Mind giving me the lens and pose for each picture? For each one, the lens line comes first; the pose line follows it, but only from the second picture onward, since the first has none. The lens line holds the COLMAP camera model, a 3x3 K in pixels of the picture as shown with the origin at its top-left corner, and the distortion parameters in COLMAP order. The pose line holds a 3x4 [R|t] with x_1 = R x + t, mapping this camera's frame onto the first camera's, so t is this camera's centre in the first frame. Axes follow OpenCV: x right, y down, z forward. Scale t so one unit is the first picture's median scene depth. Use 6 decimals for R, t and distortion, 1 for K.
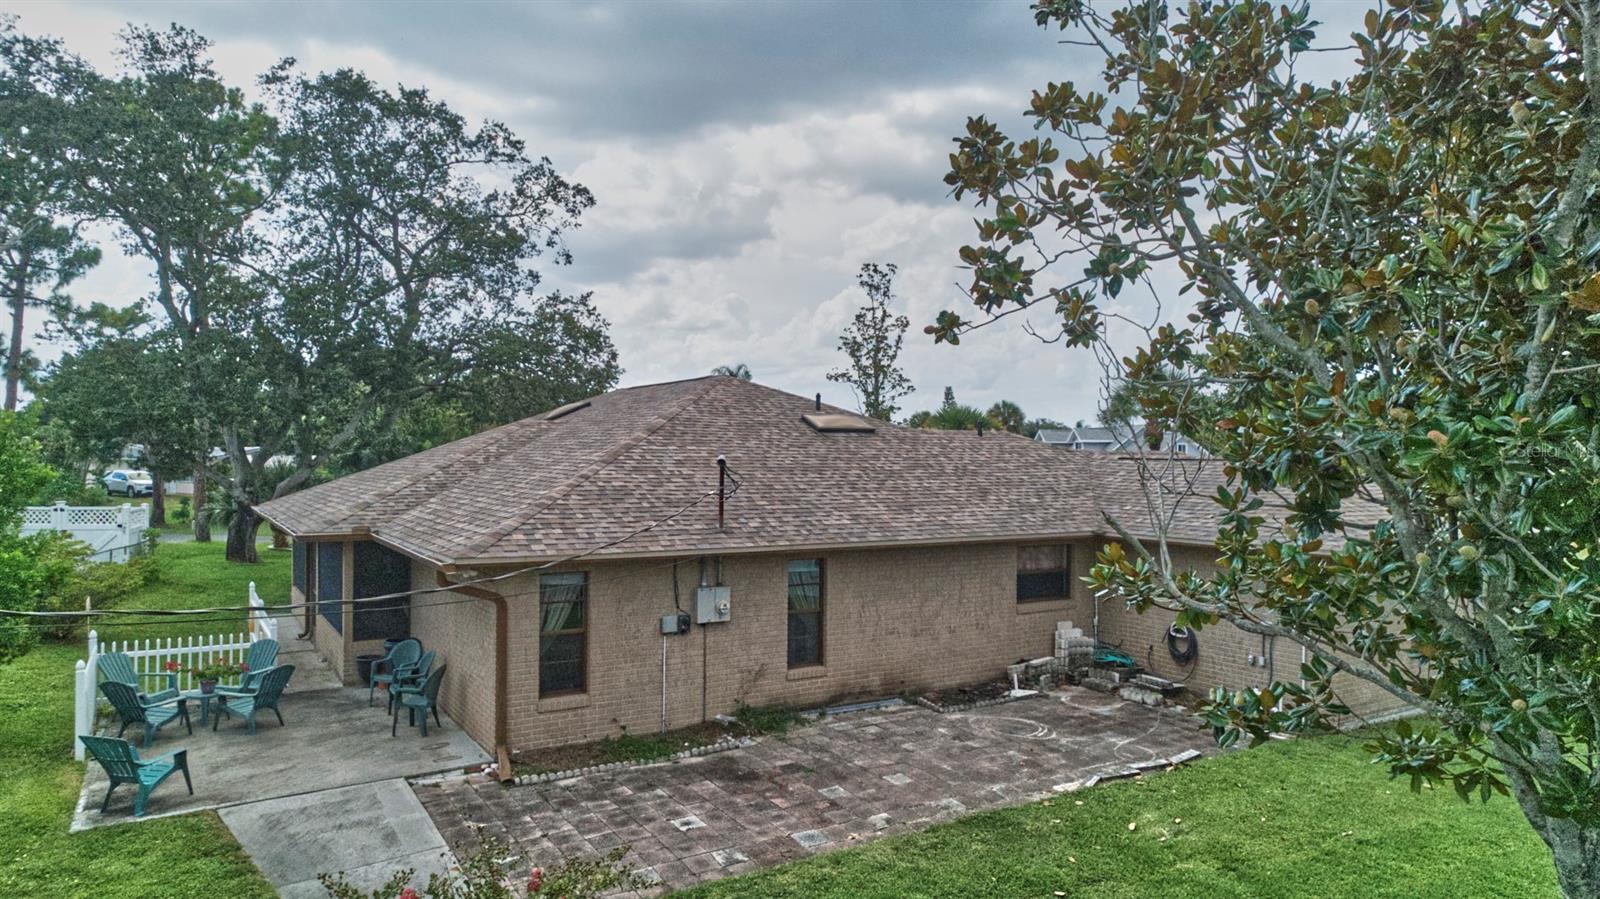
lens RADIAL K [[1018.3, 0, 801.1], [0, 1018.3, 454.5], [0, 0, 1]] dist [-0.000048, -0.000444]
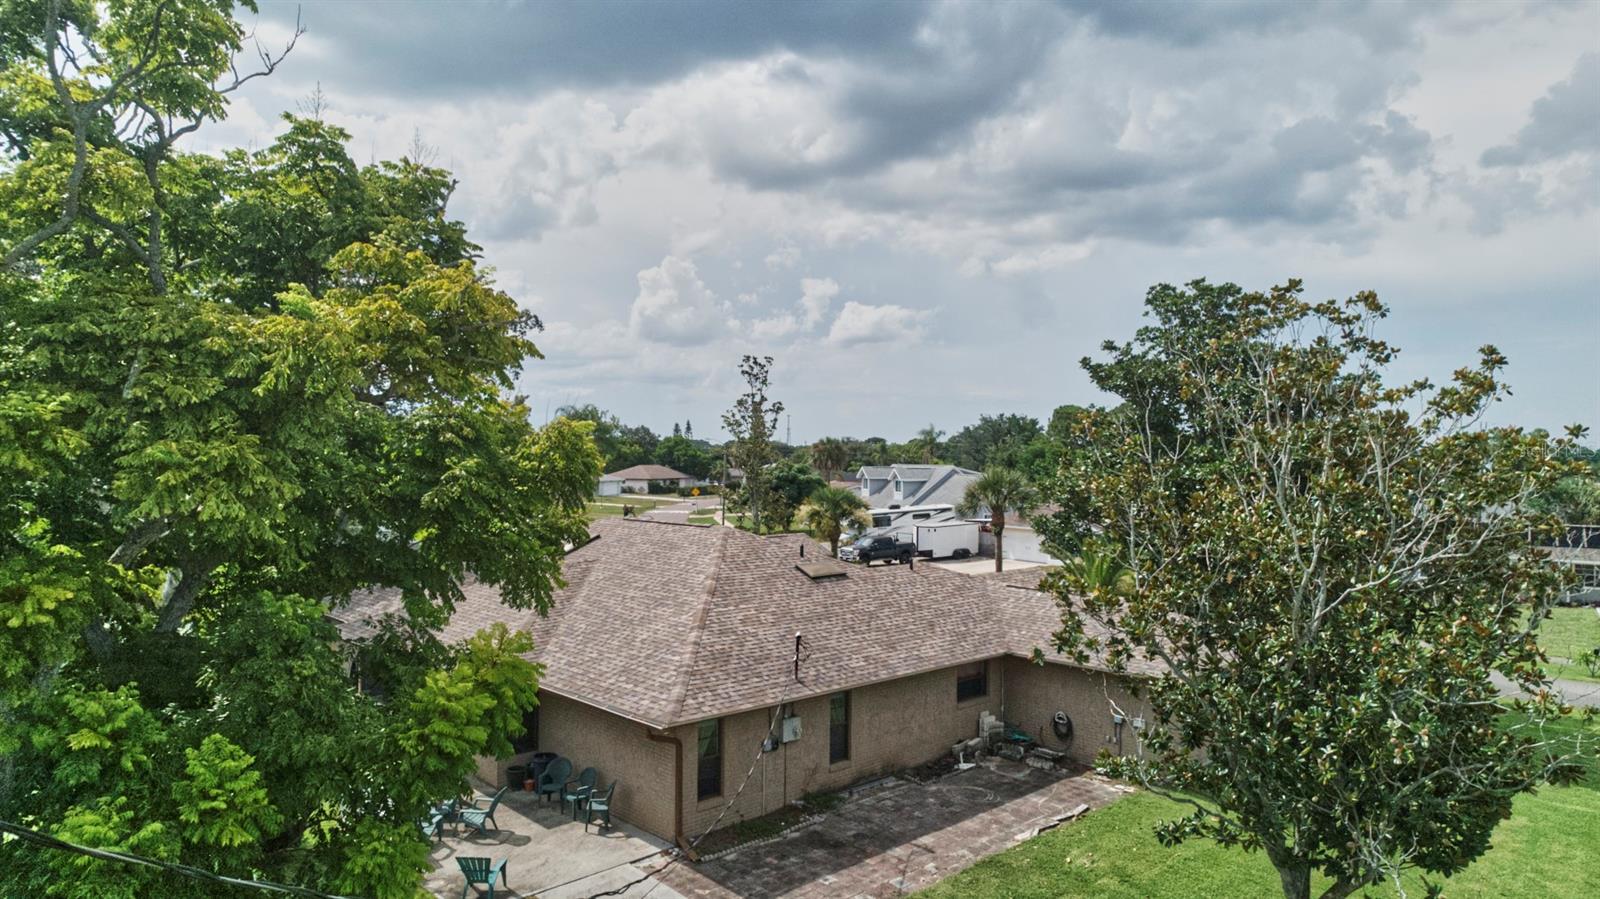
lens RADIAL K [[1018.3, 0, 797.8], [0, 1018.3, 448.1], [0, 0, 1]] dist [-0.000048, -0.000444]
pose [[0.980055, 0.000825, 0.198726, -0.357946], [0.000211, 0.999987, -0.005190, -0.250533], [-0.198727, 0.005128, 0.980041, -0.473878]]
